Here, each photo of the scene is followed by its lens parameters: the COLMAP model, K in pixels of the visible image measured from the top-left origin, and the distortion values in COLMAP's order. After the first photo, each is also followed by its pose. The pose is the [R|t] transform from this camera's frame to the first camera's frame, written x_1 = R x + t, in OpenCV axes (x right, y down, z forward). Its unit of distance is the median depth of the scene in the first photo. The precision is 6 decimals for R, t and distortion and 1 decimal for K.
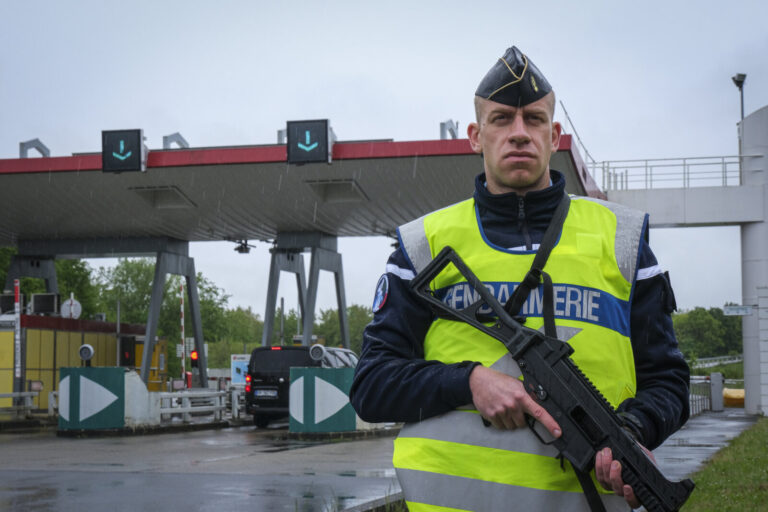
lens RADIAL K [[1575.0, 0, 384.0], [0, 1575.0, 256.0], [0, 0, 1]] dist [0.061760, 0.102854]
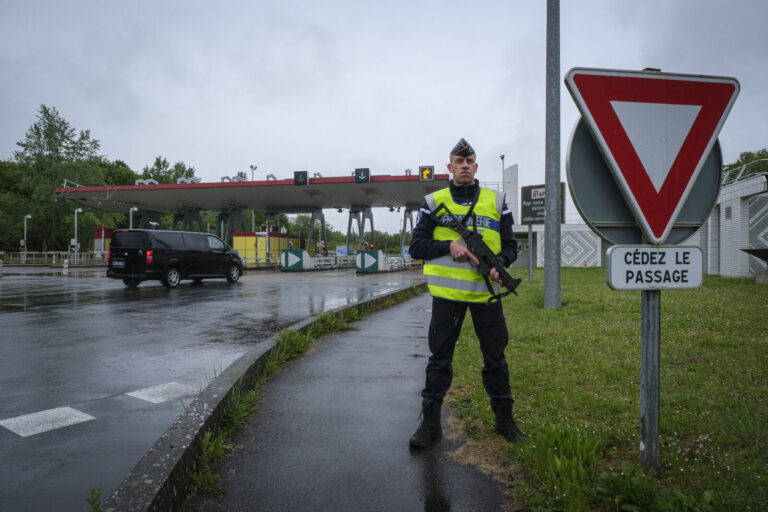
lens RADIAL K [[518.1, 0, 384.0], [0, 518.1, 256.0], [0, 0, 1]] dist [-0.020248, 0.001910]
pose [[0.999959, 0.009046, 0.000547, -0.070438], [-0.009061, 0.996770, 0.079791, 0.017190], [0.000176, -0.079793, 0.996811, -0.015727]]
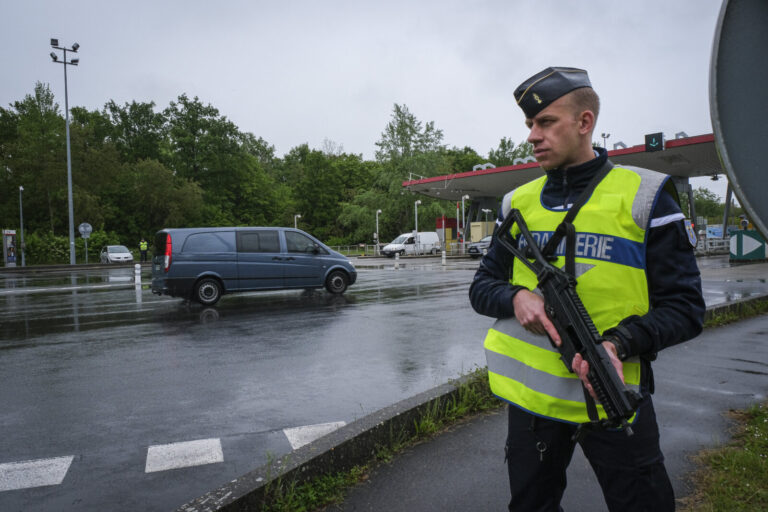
lens RADIAL K [[566.4, 0, 382.2], [0, 566.4, 268.3], [0, 0, 1]] dist [-0.000151, -0.000552]
pose [[0.801384, 0.009451, -0.598076, 0.263423], [0.071262, 0.991245, 0.111150, -0.018961], [0.593891, -0.131694, 0.793694, 0.473894]]
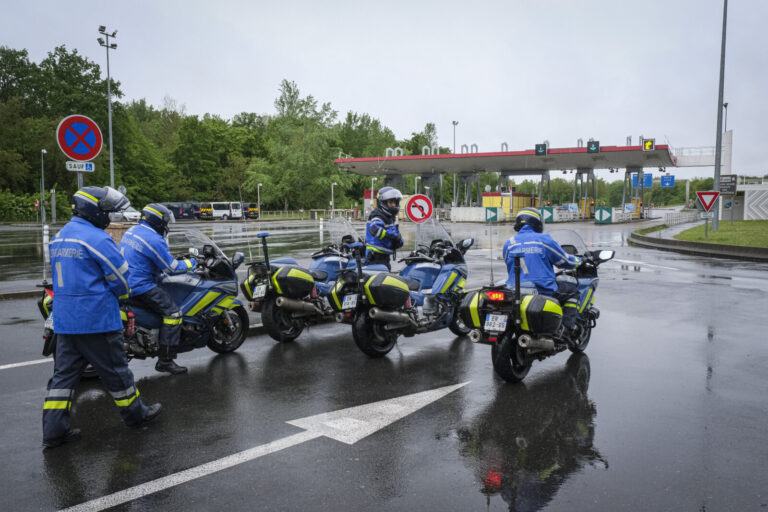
lens RADIAL K [[695.3, 0, 384.0], [0, 695.3, 256.0], [0, 0, 1]] dist [0.010496, 0.011758]
pose [[0.970720, 0.018960, -0.239464, -1.570117], [0.016333, 0.989364, 0.144542, -0.764197], [0.239657, -0.144221, 0.960086, -9.128759]]
